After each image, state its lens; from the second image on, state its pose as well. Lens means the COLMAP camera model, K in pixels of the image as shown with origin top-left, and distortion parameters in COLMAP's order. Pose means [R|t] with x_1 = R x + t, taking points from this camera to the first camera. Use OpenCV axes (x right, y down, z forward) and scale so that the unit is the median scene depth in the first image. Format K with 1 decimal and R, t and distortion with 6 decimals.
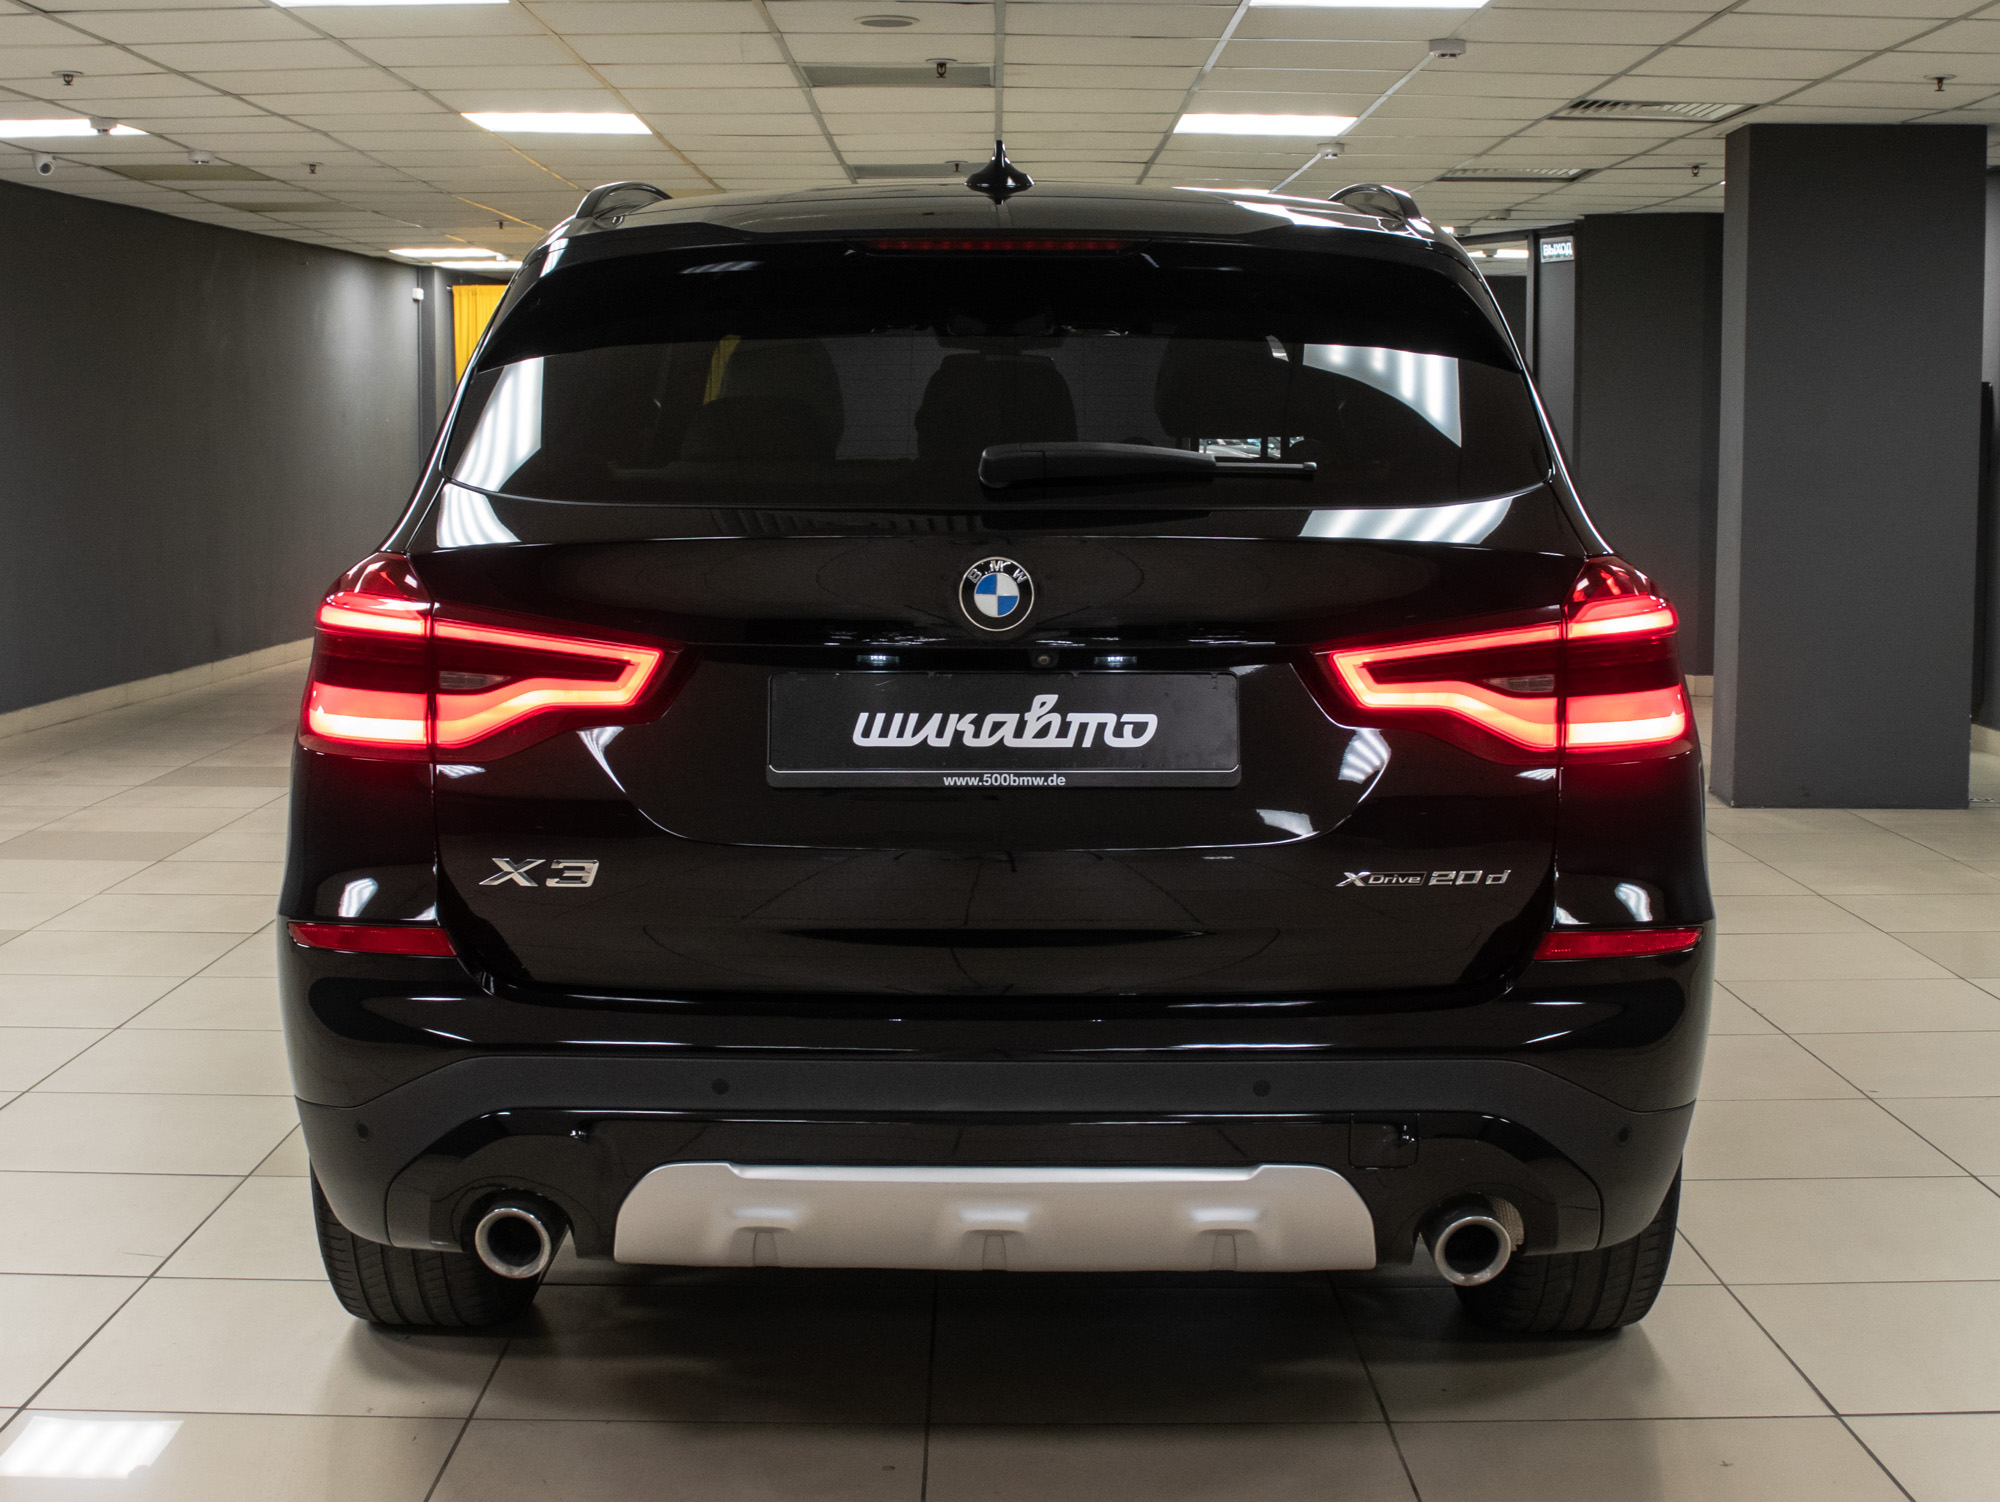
lens RADIAL K [[2868.9, 0, 1001.5], [0, 2868.9, 716.6], [0, 0, 1]] dist [-0.197139, 0.102738]
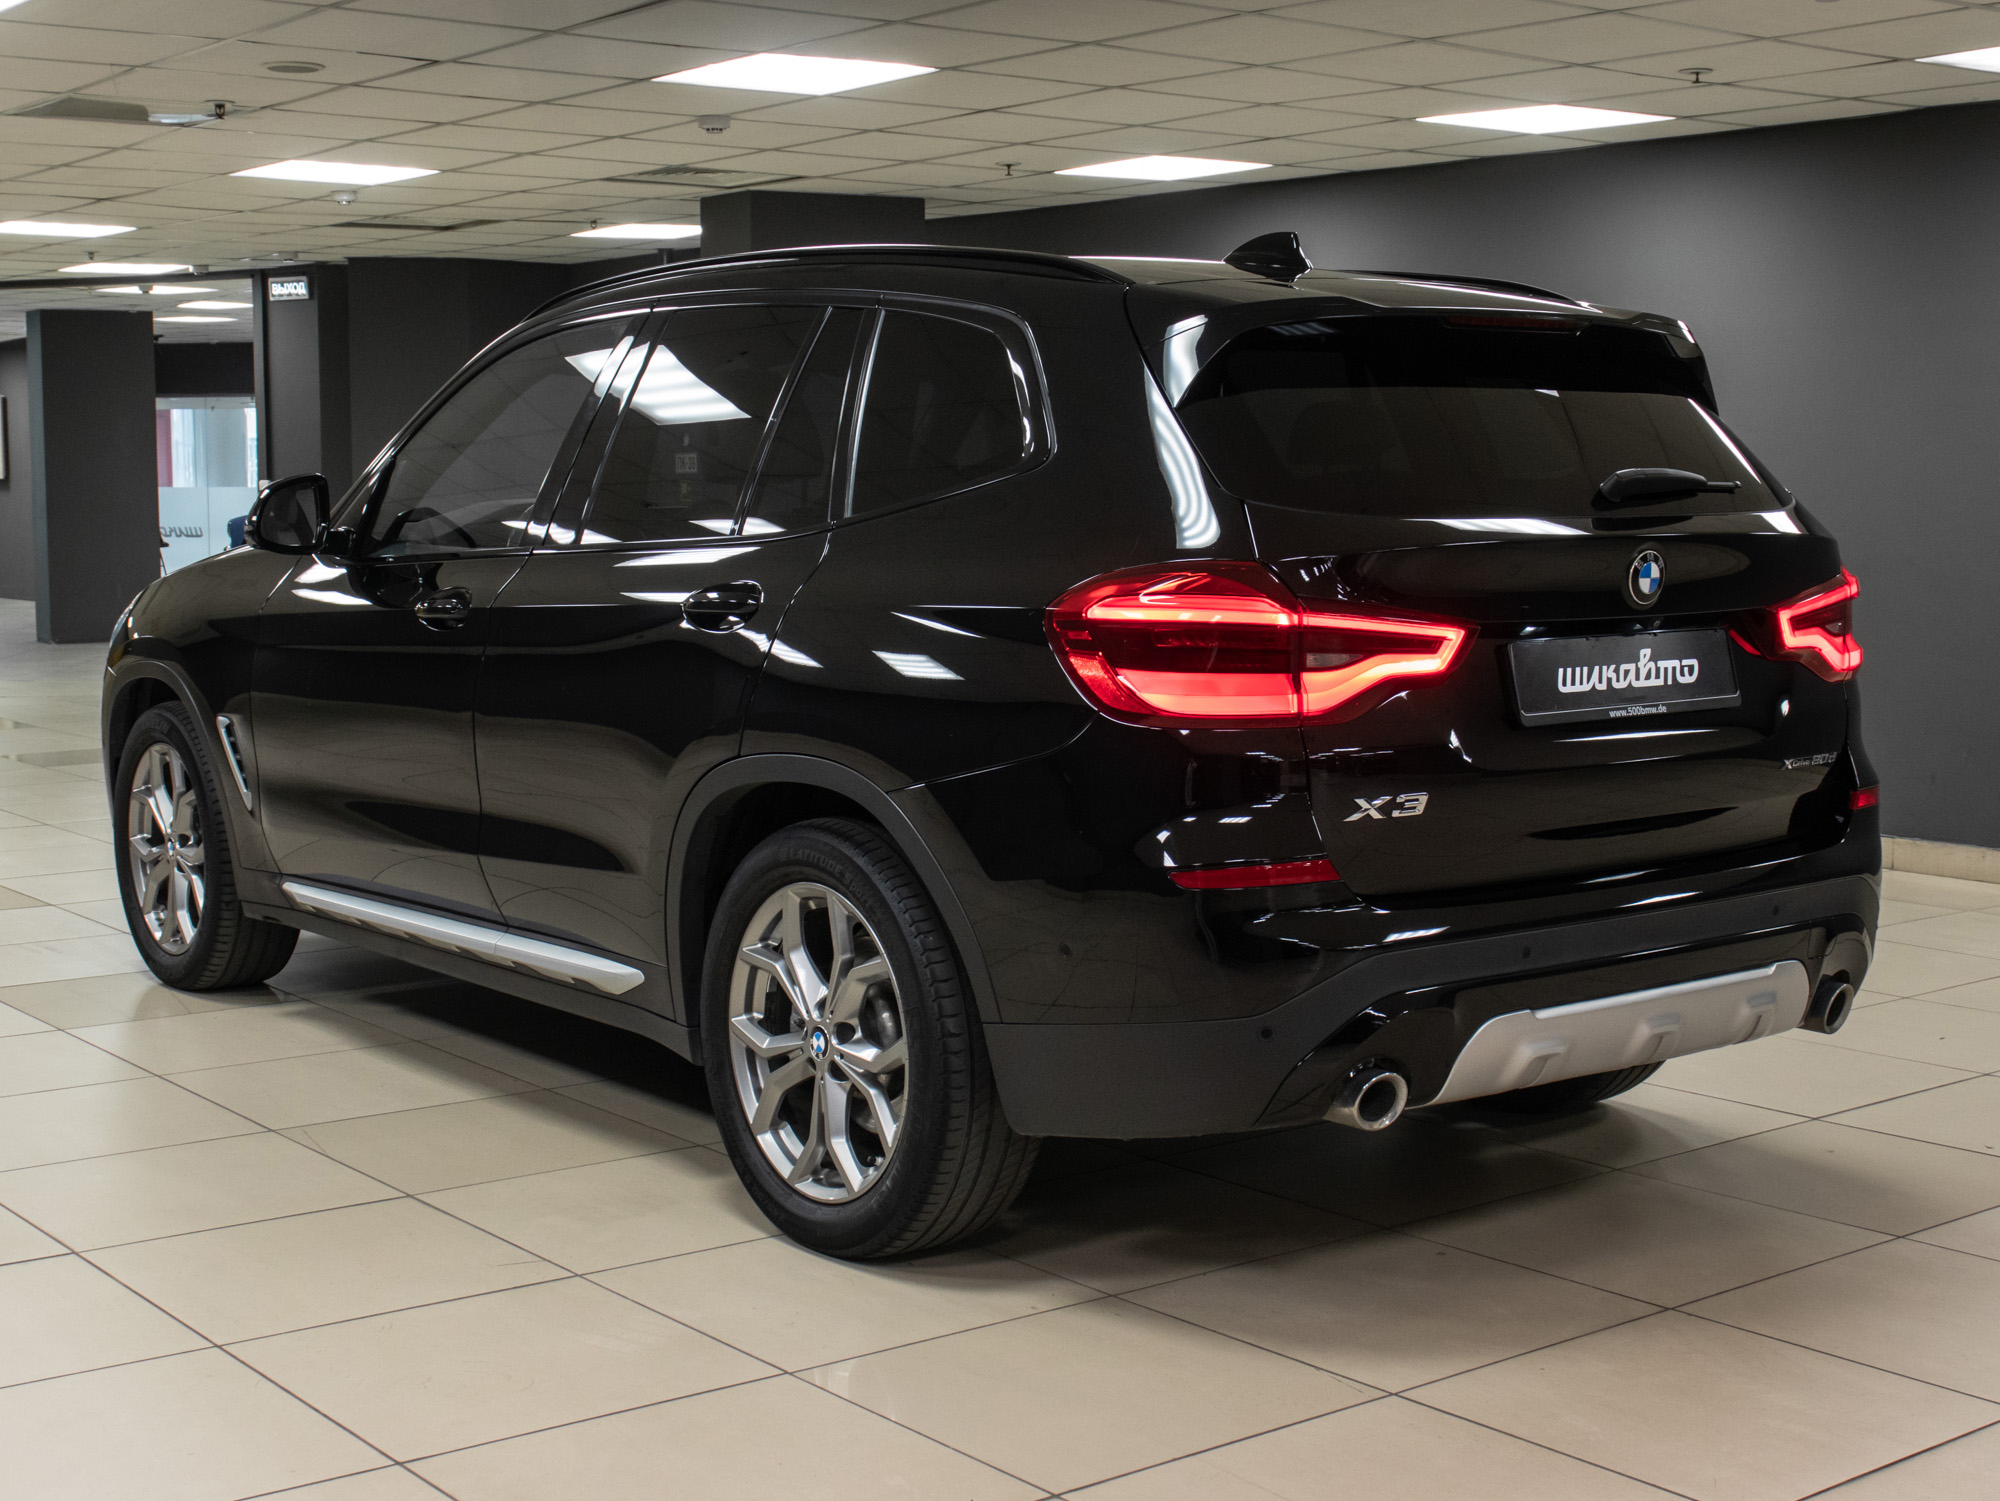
lens RADIAL K [[2742.5, 0, 1000.0], [0, 2742.5, 750.5], [0, 0, 1]] dist [-0.039507, -0.061419]
pose [[0.791244, -0.069284, 0.607563, -1.046718], [0.065675, 0.997442, 0.028213, -0.016483], [-0.607964, 0.017578, 0.793770, 0.131080]]
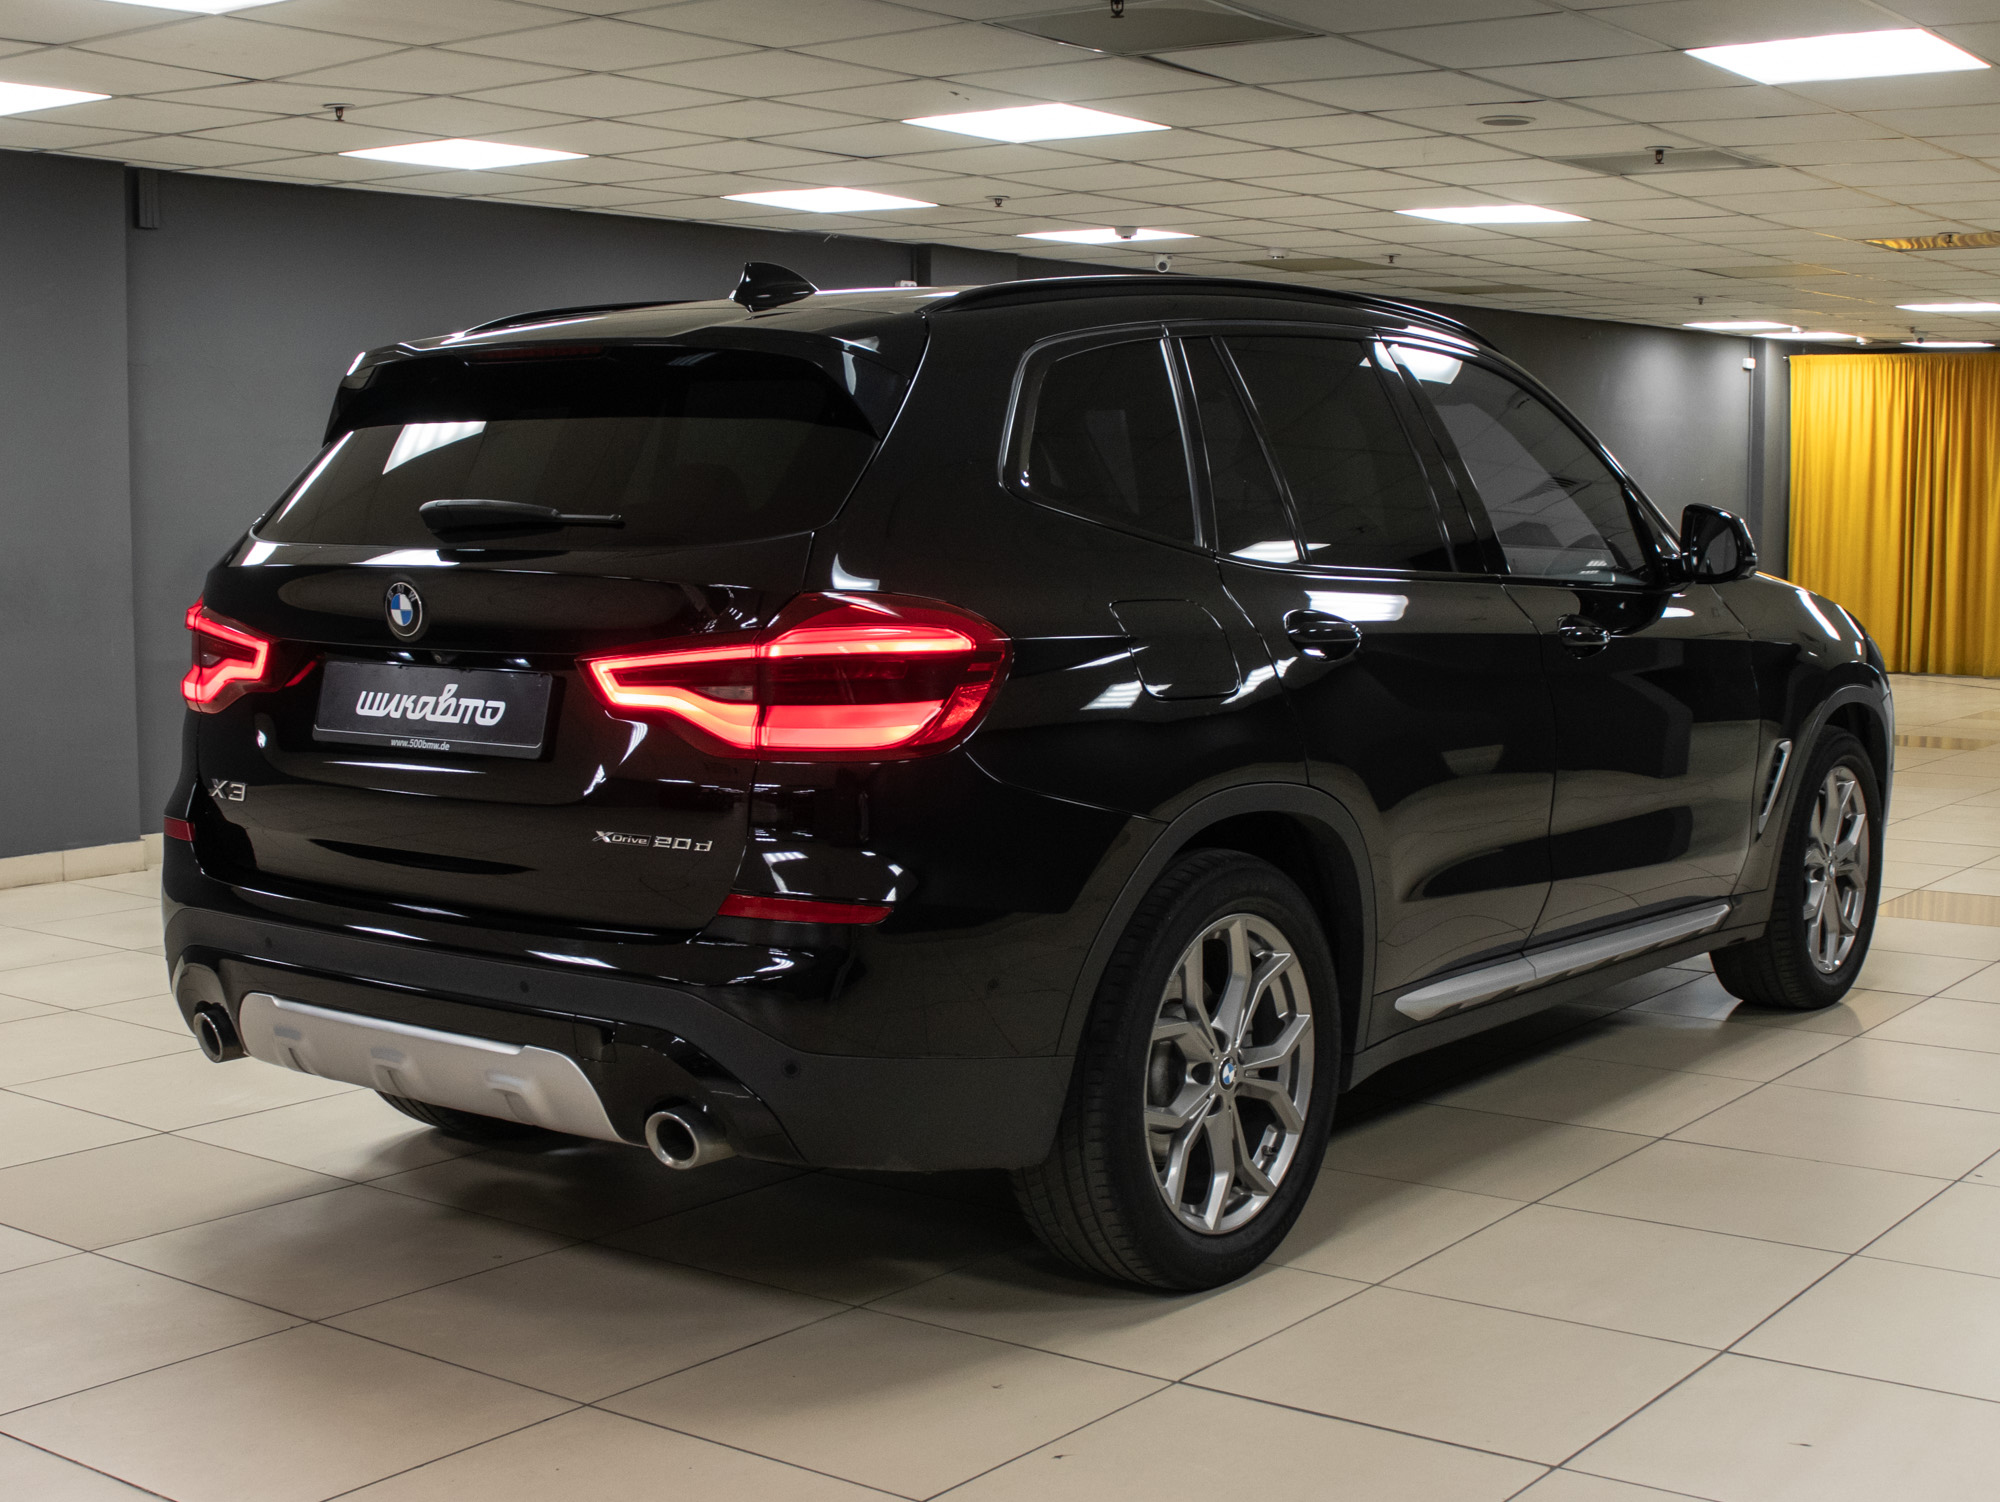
lens RADIAL K [[2663.6, 0, 1000.0], [0, 2663.6, 751.0], [0, 0, 1]] dist [-0.143616, 0.011421]
pose [[0.800785, 0.058343, -0.596103, 0.978313], [-0.059005, 0.998088, 0.018421, -0.014442], [0.596038, 0.020422, 0.802697, 0.141275]]
